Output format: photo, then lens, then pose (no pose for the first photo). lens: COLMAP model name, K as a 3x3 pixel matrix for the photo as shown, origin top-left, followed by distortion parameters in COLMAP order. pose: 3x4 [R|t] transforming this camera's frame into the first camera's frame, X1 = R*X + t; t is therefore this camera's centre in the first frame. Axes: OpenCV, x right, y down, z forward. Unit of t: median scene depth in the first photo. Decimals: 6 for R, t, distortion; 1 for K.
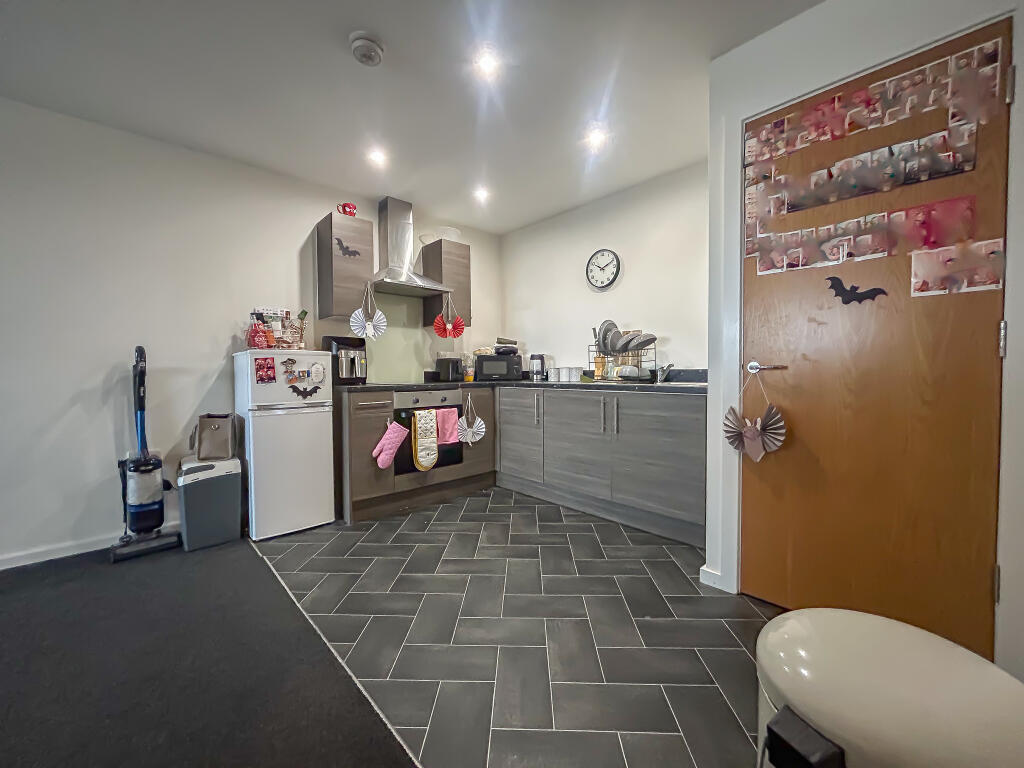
lens RADIAL K [[418.6, 0, 519.4], [0, 418.6, 383.1], [0, 0, 1]] dist [-0.002417, -0.001904]
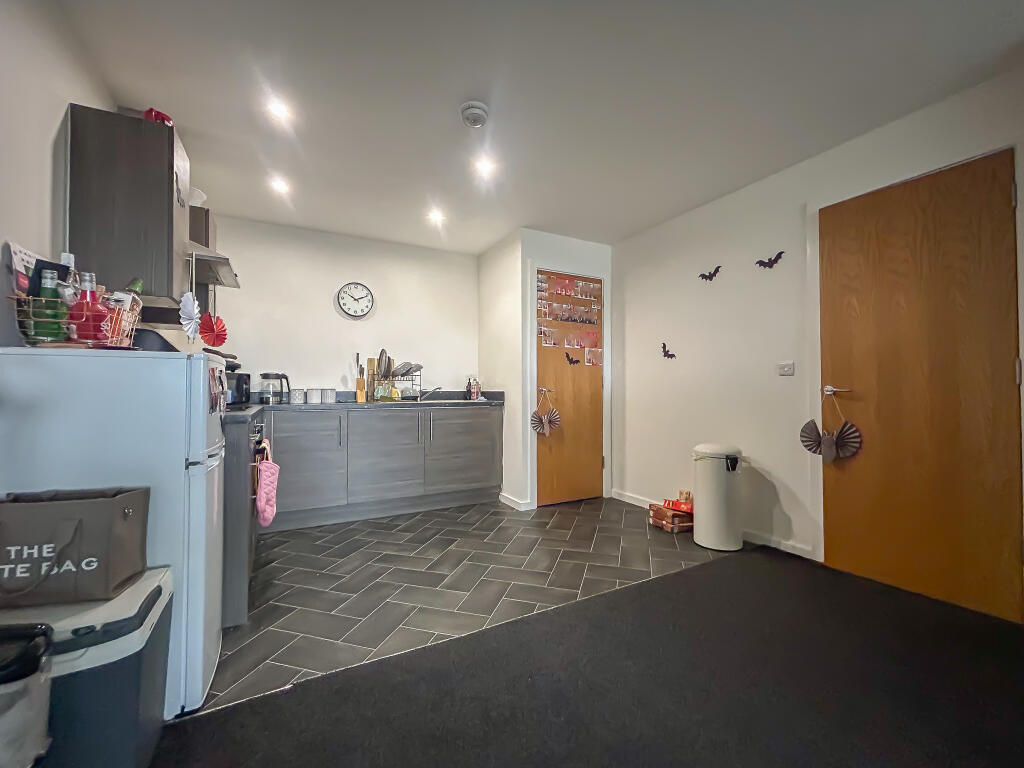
lens RADIAL K [[418.6, 0, 511.8], [0, 418.6, 382.1], [0, 0, 1]] dist [-0.002417, -0.001904]
pose [[0.258106, 0.022507, 0.965854, -0.849744], [0.028152, 0.999129, -0.030805, -0.011540], [-0.965706, 0.035141, 0.257248, 0.365774]]
